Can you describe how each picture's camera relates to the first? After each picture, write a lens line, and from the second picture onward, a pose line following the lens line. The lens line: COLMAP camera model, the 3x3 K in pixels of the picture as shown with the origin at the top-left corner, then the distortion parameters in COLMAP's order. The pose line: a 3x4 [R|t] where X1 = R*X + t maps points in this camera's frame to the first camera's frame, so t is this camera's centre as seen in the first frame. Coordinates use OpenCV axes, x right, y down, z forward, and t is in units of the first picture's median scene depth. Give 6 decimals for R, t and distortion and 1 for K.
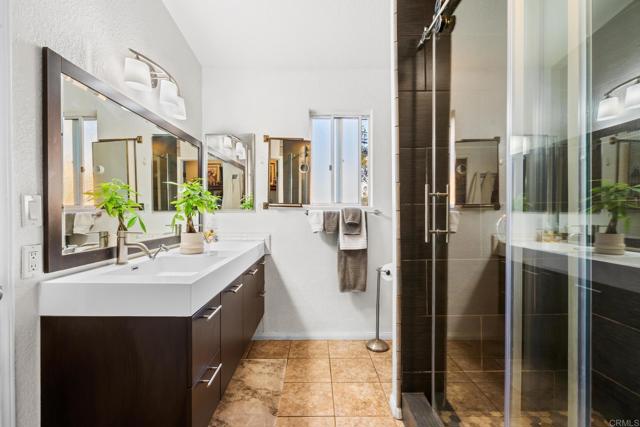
lens RADIAL K [[293.6, 0, 322.1], [0, 293.6, 215.0], [0, 0, 1]] dist [-0.003241, 0.001173]
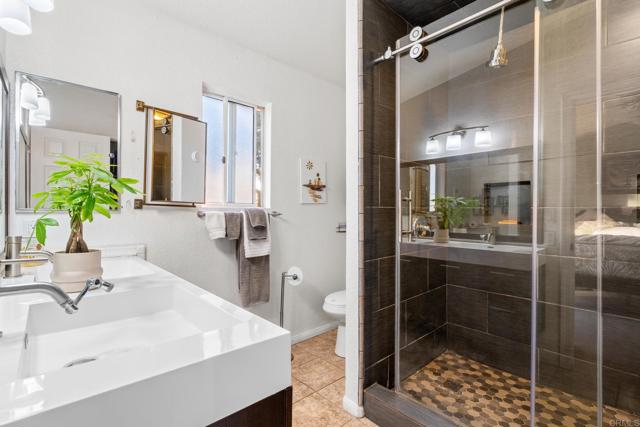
lens RADIAL K [[293.6, 0, 322.0], [0, 293.6, 212.4], [0, 0, 1]] dist [-0.003241, 0.001173]
pose [[0.732403, 0.008325, 0.680821, -0.354053], [-0.003964, 0.999960, -0.007962, -0.008570], [-0.680860, 0.003132, 0.732407, 0.219764]]
